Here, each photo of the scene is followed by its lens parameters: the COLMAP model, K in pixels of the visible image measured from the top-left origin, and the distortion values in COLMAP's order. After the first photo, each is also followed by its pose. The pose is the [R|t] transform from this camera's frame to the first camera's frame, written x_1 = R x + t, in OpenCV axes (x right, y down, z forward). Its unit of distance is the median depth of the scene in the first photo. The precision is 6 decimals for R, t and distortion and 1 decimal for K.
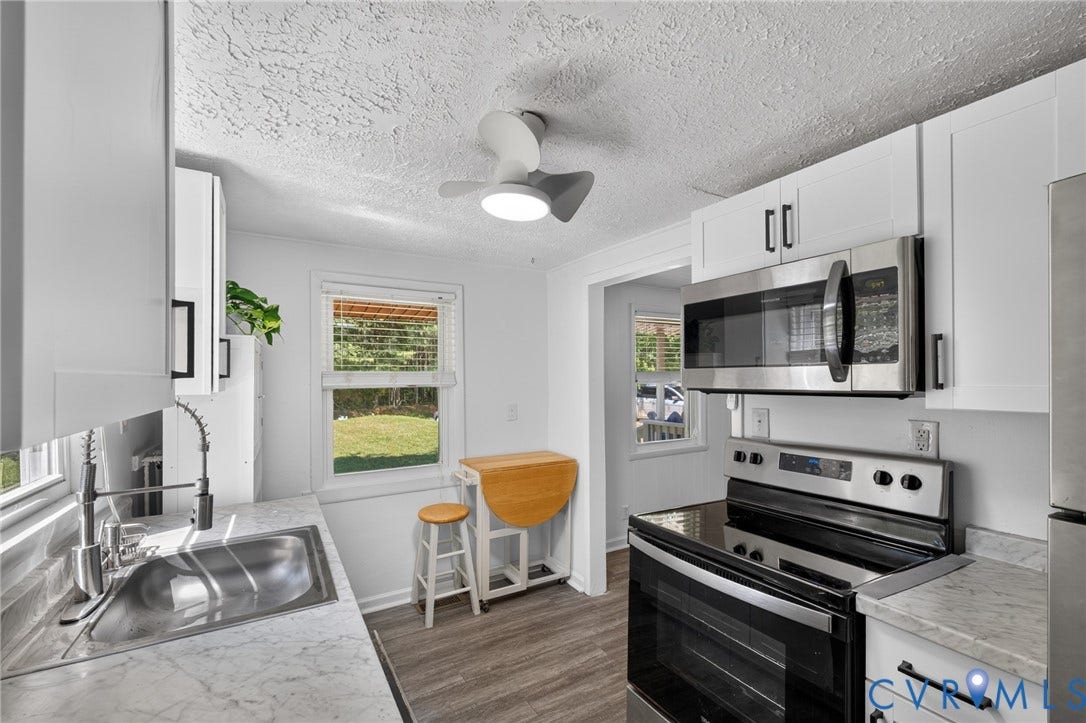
lens RADIAL K [[451.2, 0, 540.0], [0, 451.2, 370.5], [0, 0, 1]] dist [0.000075, -0.001313]
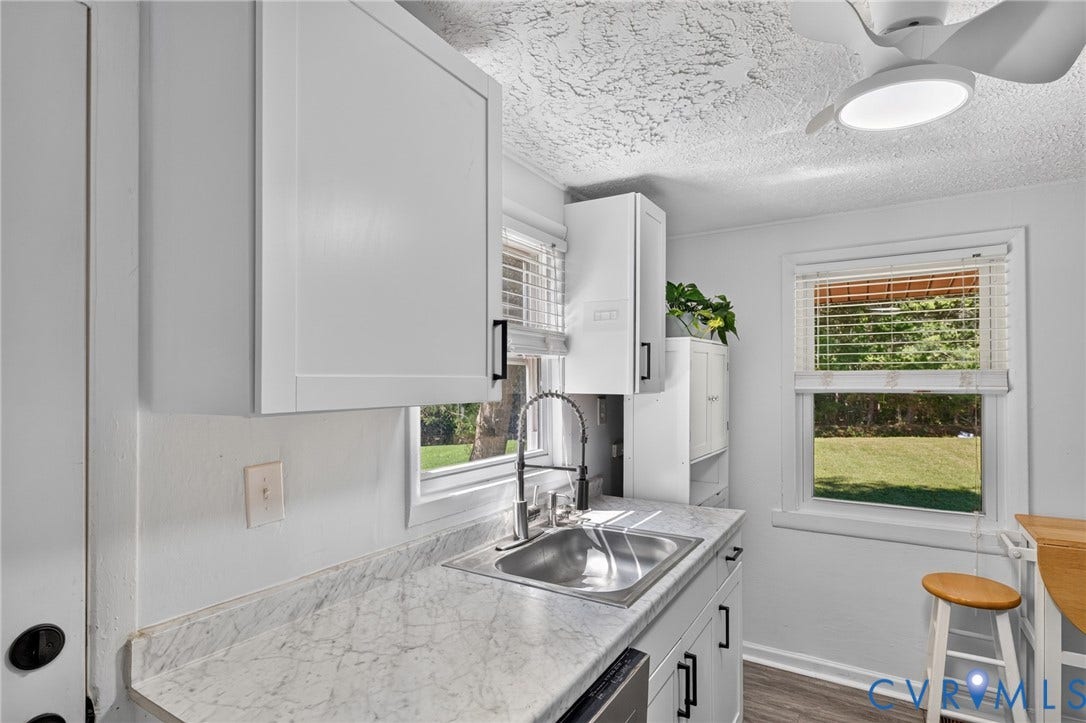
lens RADIAL K [[542.7, 0, 545.3], [0, 542.7, 371.2], [0, 0, 1]] dist [-0.001055, -0.001110]
pose [[0.475117, -0.011496, -0.879847, 0.317638], [0.012123, 0.999905, -0.006518, 0.002447], [0.879839, -0.007569, 0.475212, 0.180839]]
